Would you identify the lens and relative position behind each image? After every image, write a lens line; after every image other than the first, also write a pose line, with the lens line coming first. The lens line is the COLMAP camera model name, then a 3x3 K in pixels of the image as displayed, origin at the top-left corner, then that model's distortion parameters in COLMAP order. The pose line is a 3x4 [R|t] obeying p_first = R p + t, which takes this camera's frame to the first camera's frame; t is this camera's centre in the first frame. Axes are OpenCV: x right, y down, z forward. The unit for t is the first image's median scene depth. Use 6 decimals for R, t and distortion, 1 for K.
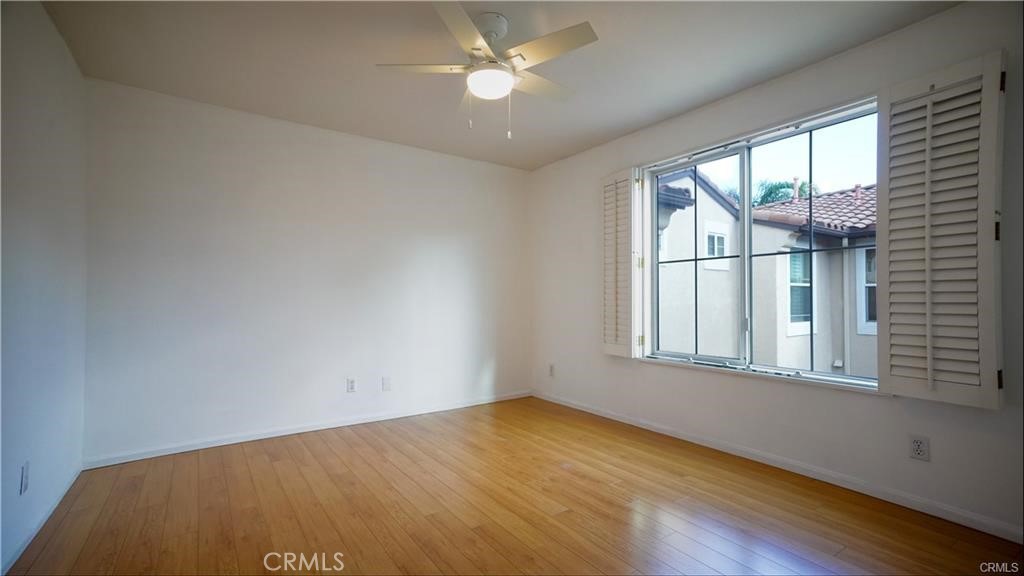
lens RADIAL K [[451.9, 0, 509.3], [0, 451.9, 291.8], [0, 0, 1]] dist [0.020750, 0.001383]
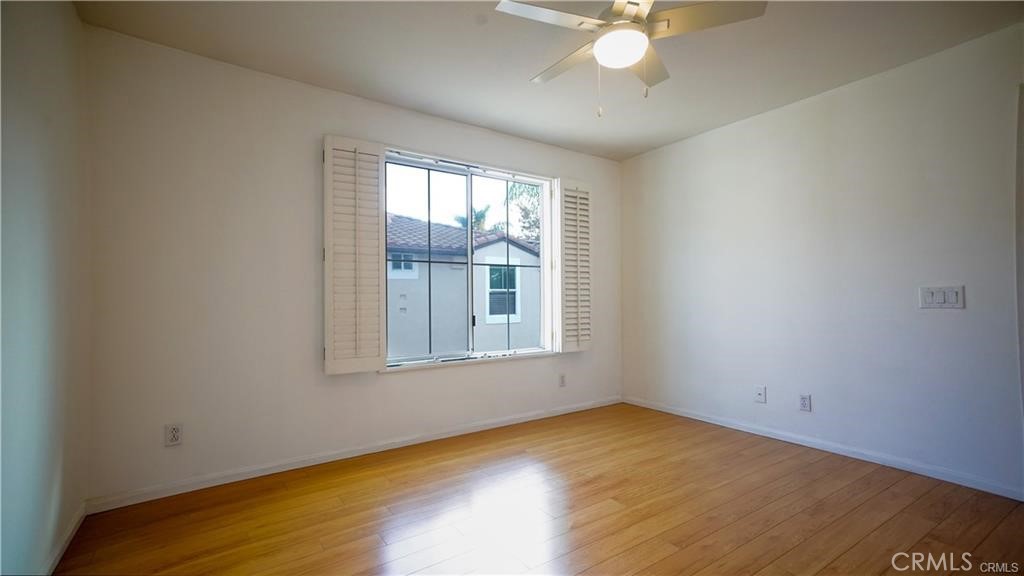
lens RADIAL K [[451.9, 0, 510.4], [0, 451.9, 294.2], [0, 0, 1]] dist [0.020750, 0.001383]
pose [[-0.006319, 0.012936, 0.999896, -0.763641], [-0.006917, 0.999892, -0.012980, 0.018928], [-0.999956, -0.006998, -0.006228, 1.029566]]
